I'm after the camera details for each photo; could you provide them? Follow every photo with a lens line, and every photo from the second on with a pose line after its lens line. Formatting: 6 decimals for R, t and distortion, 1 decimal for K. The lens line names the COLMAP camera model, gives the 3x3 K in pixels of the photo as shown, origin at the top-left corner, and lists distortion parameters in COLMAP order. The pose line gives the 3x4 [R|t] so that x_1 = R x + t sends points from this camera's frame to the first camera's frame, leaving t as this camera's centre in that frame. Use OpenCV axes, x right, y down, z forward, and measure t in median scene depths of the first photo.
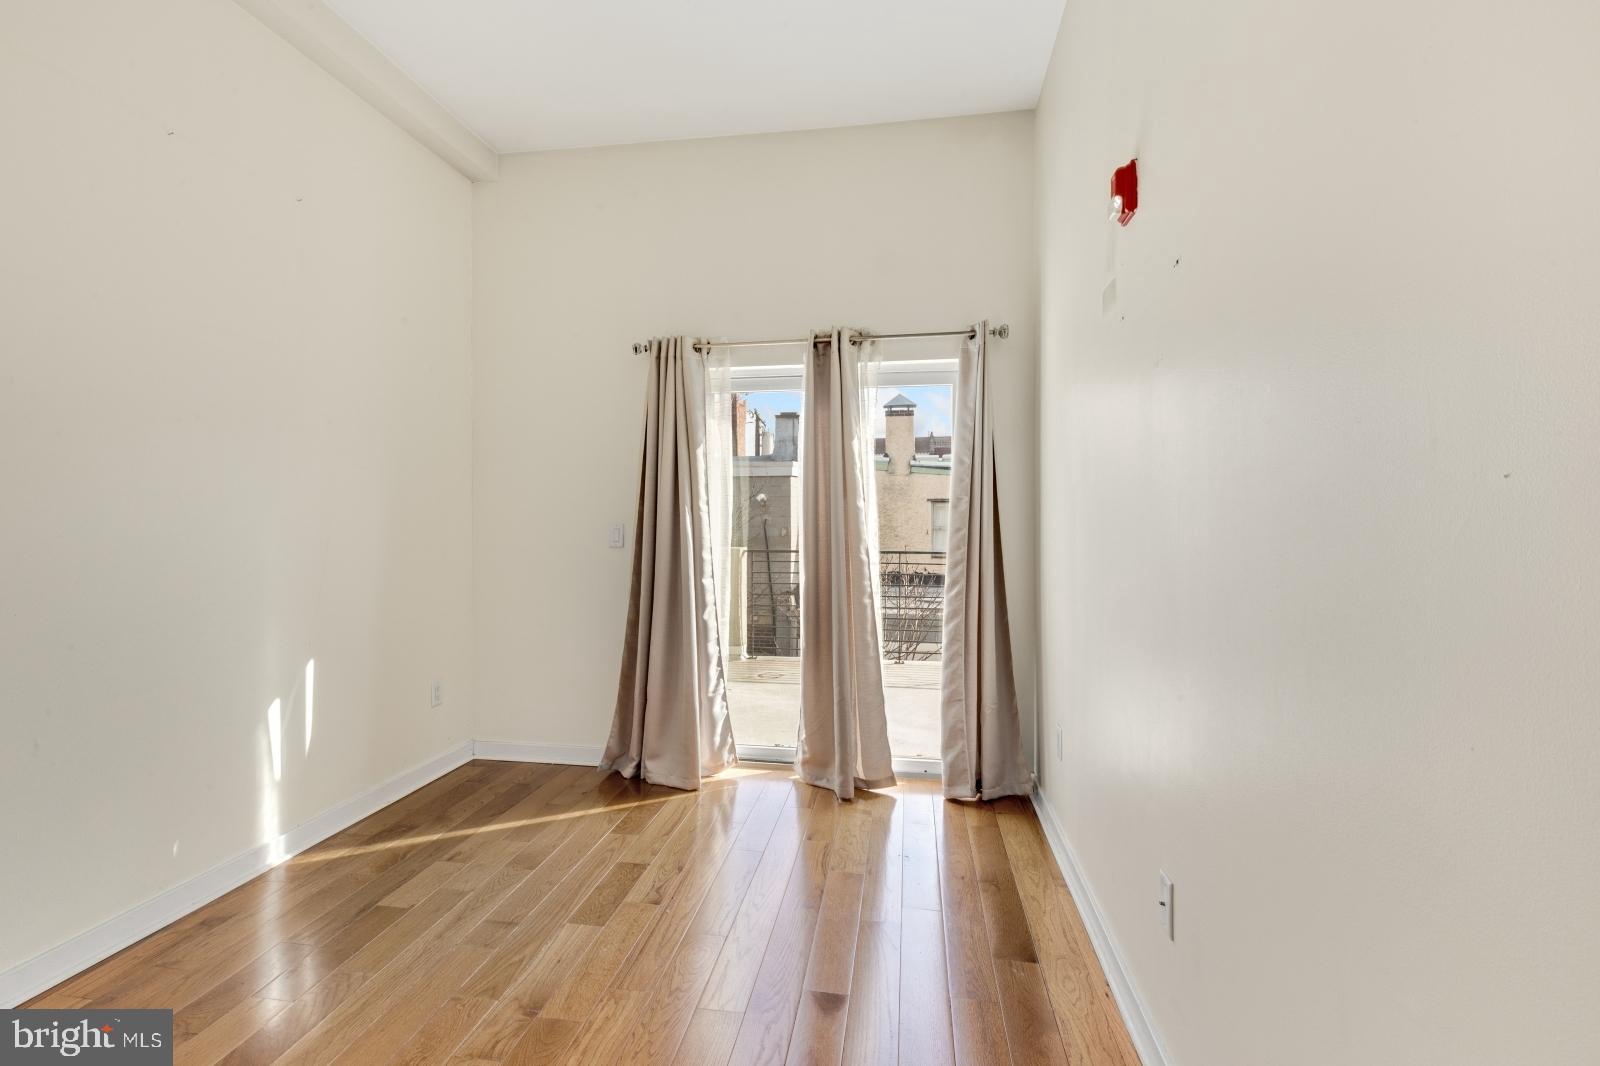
lens RADIAL K [[725.6, 0, 805.9], [0, 725.6, 528.8], [0, 0, 1]] dist [0.014522, -0.000110]
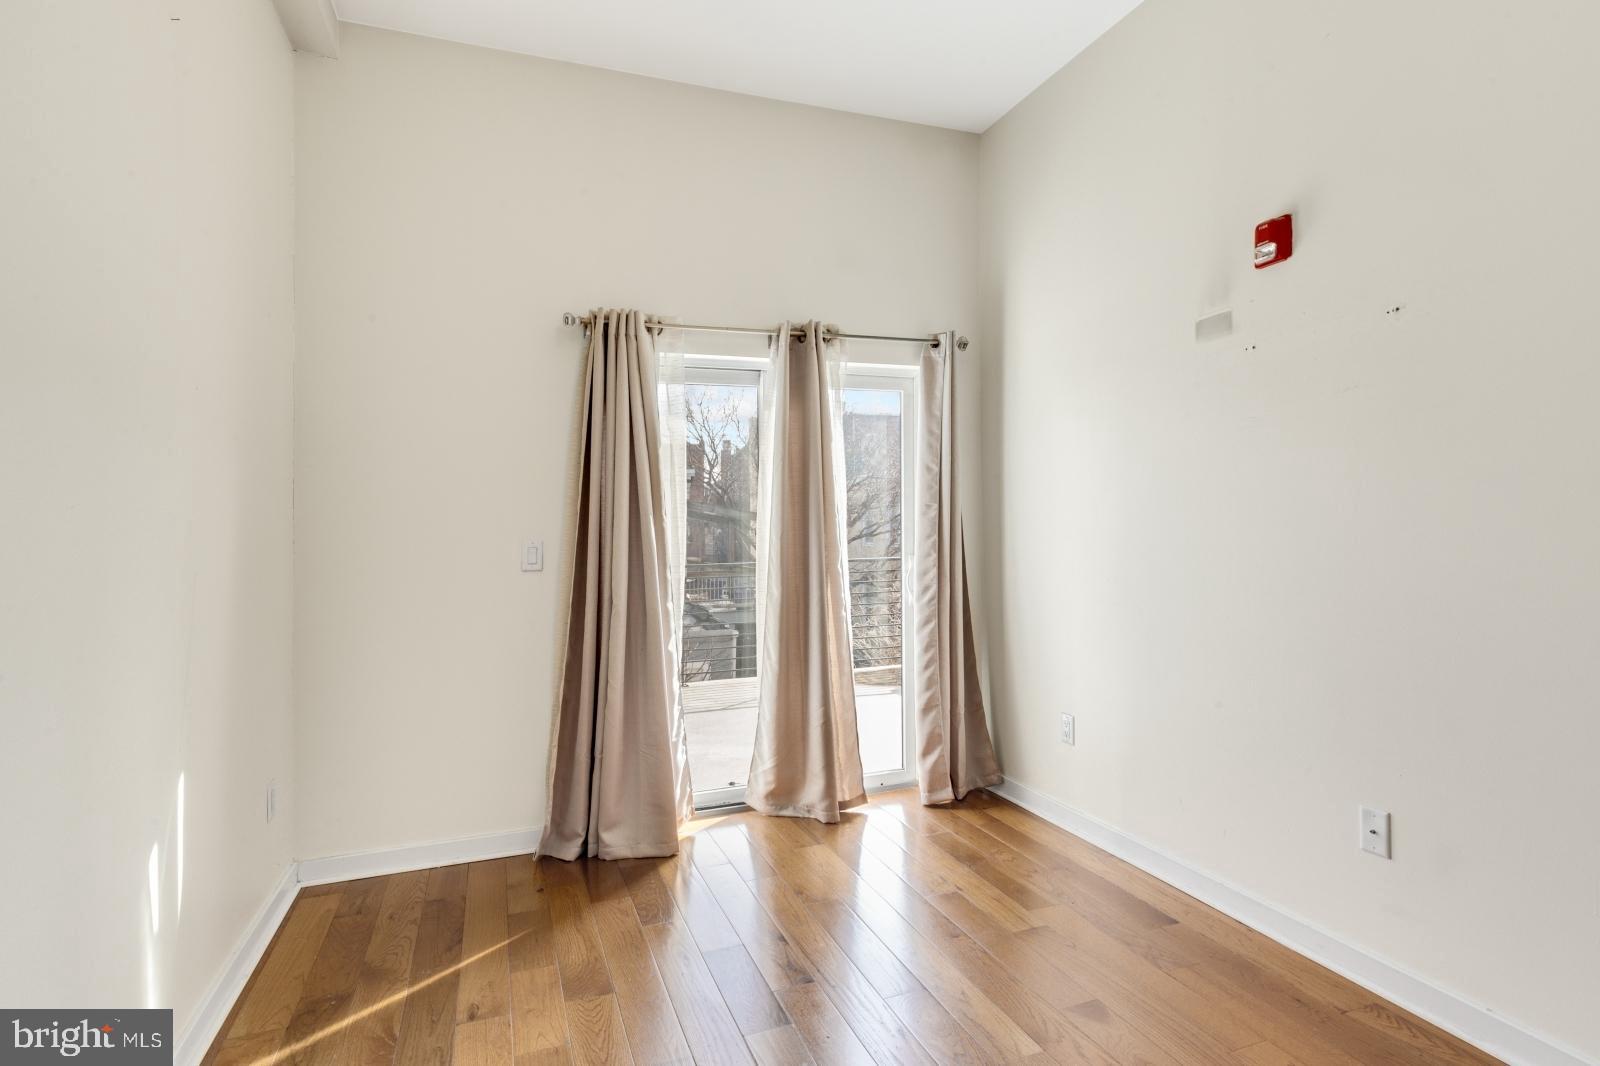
lens RADIAL K [[765.8, 0, 792.9], [0, 765.8, 544.2], [0, 0, 1]] dist [0.002552, 0.000898]
pose [[0.875632, -0.031611, 0.481943, -0.449072], [0.029607, 0.999492, 0.011764, -0.005873], [-0.482070, 0.003968, 0.876124, 0.156072]]
